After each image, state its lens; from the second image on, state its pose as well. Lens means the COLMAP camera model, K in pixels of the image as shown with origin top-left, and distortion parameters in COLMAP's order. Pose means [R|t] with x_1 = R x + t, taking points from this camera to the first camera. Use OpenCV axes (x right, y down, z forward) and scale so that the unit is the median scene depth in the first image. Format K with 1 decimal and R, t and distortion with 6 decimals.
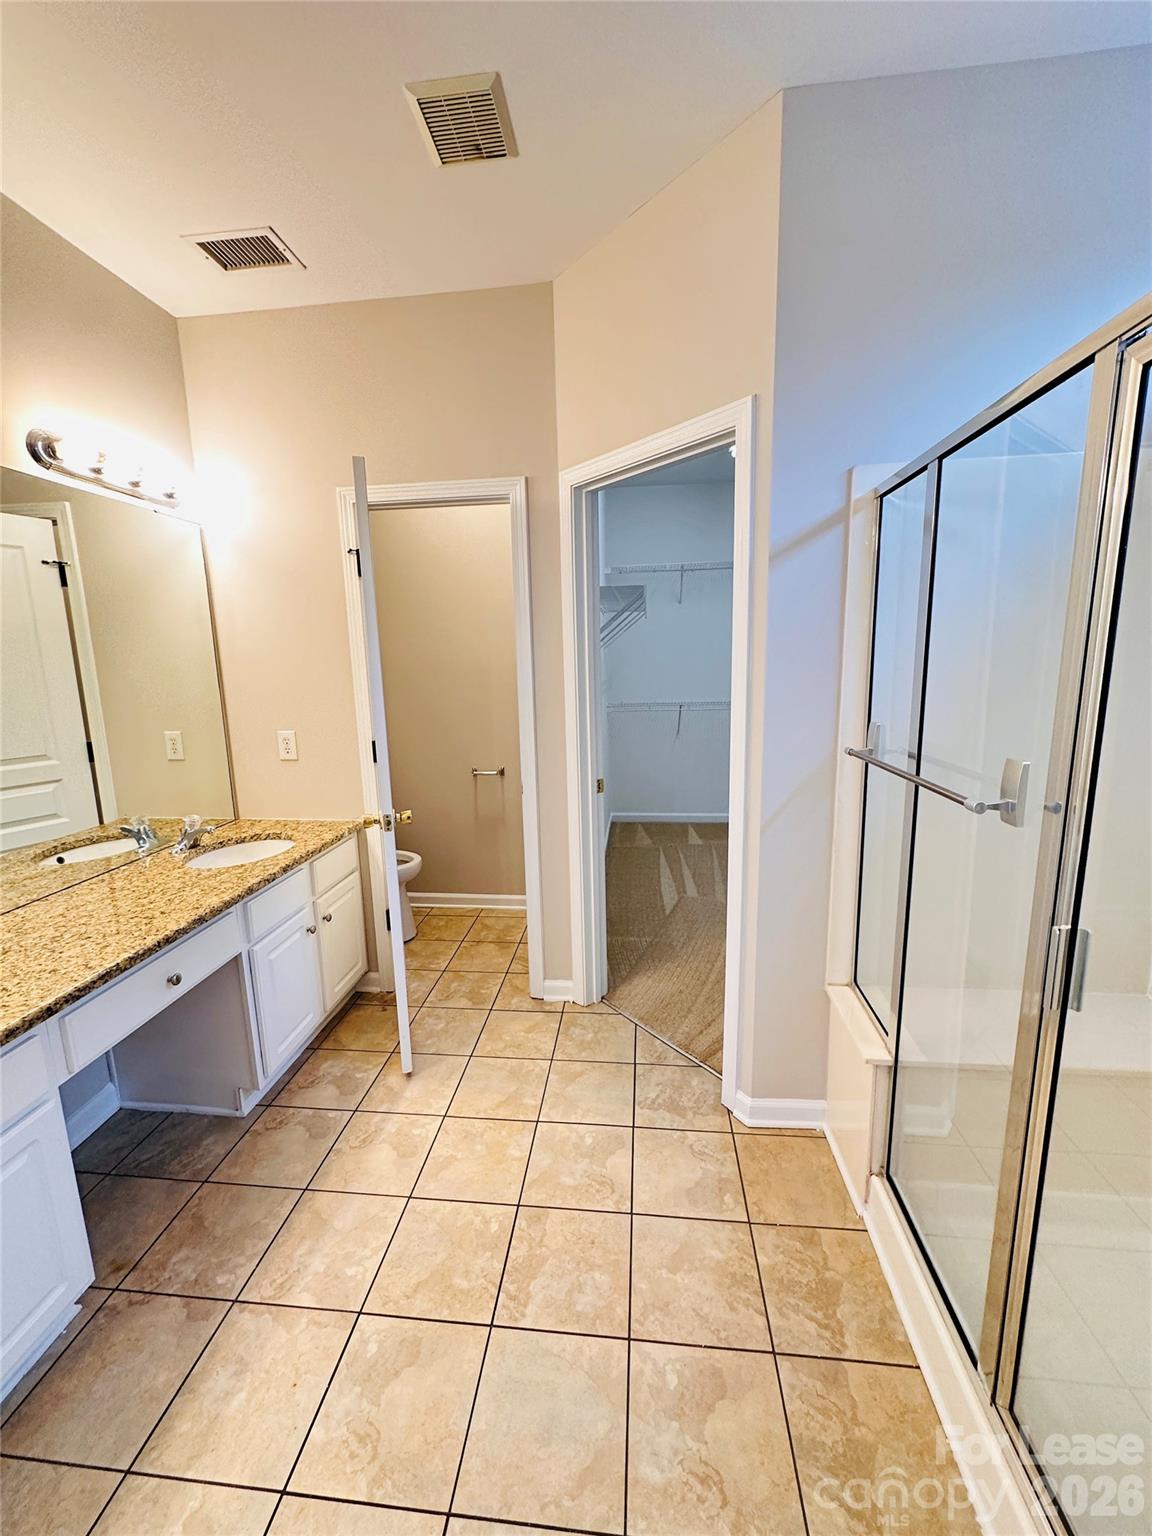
lens RADIAL K [[614.7, 0, 577.4], [0, 614.7, 762.8], [0, 0, 1]] dist [-0.002530, 0.000405]
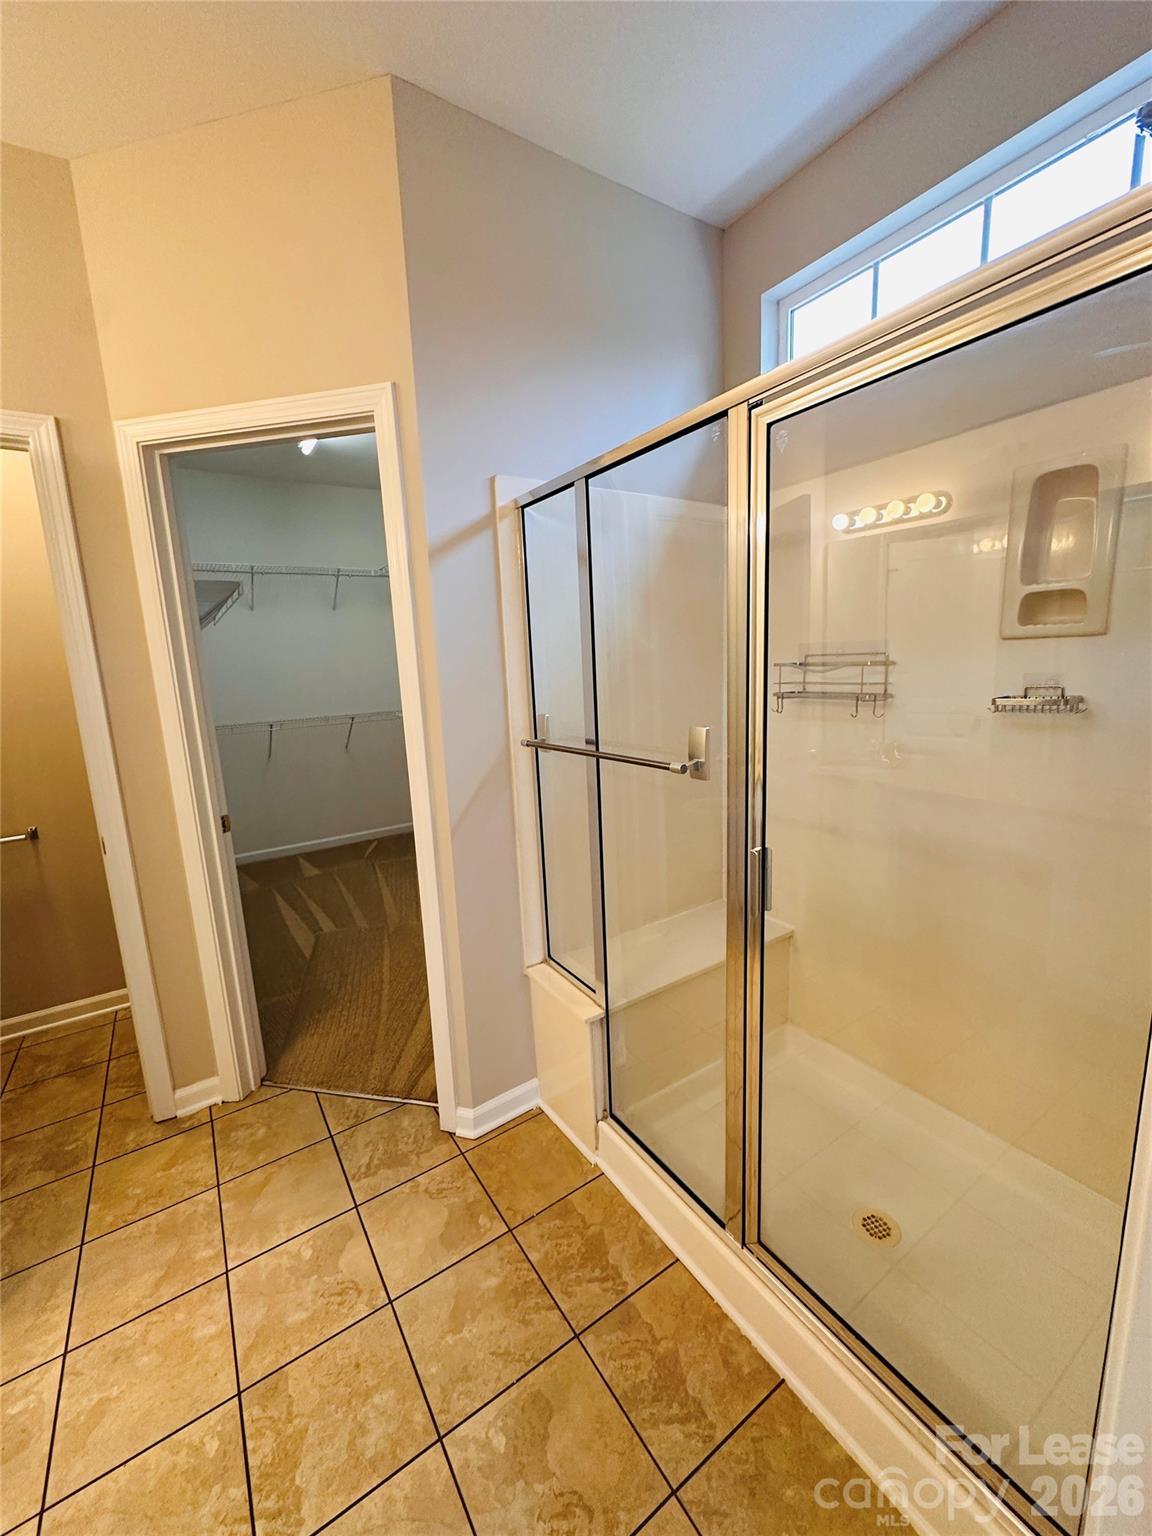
lens RADIAL K [[614.7, 0, 579.9], [0, 614.7, 763.3], [0, 0, 1]] dist [-0.002530, 0.000405]
pose [[0.769032, -0.118199, 0.628187, -0.139224], [0.133962, 0.990733, 0.022418, 0.003917], [-0.625015, 0.066913, 0.777740, 0.102882]]
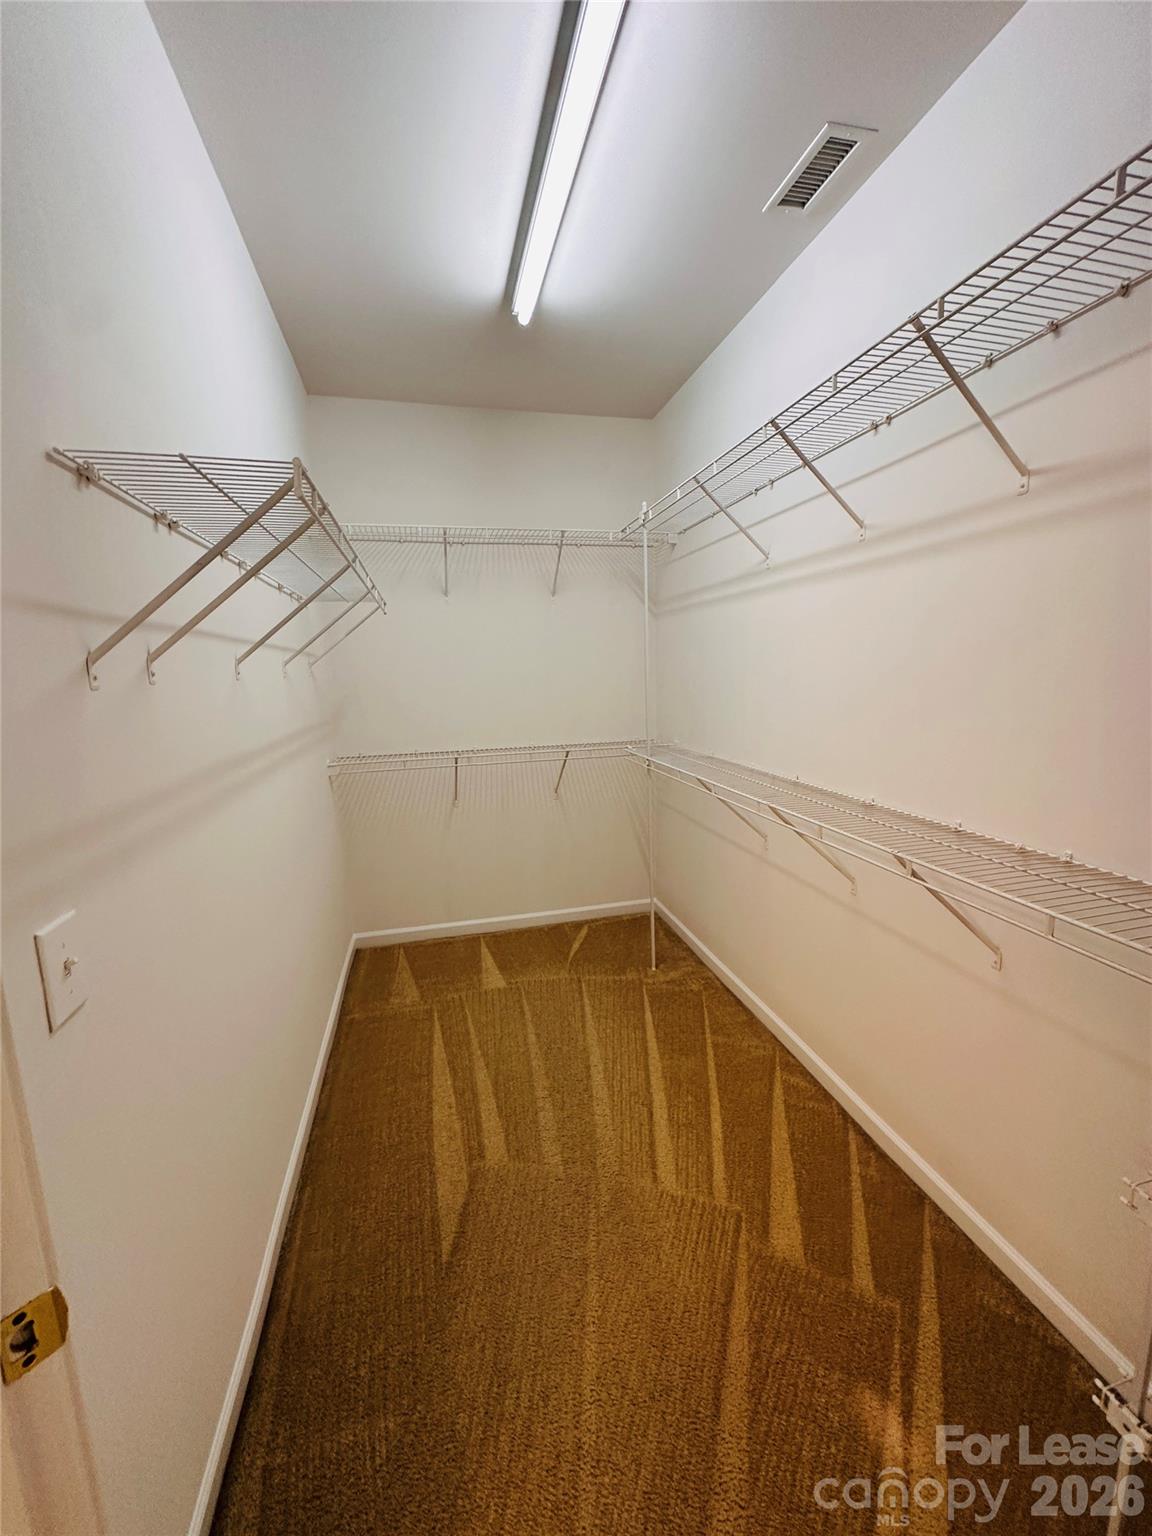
lens RADIAL K [[614.7, 0, 584.1], [0, 614.7, 770.1], [0, 0, 1]] dist [-0.002530, 0.000405]
pose [[0.936835, -0.054310, 0.345531, 0.199278], [0.061970, 0.998016, -0.011153, -0.178933], [-0.344239, 0.031861, 0.938341, 1.010507]]
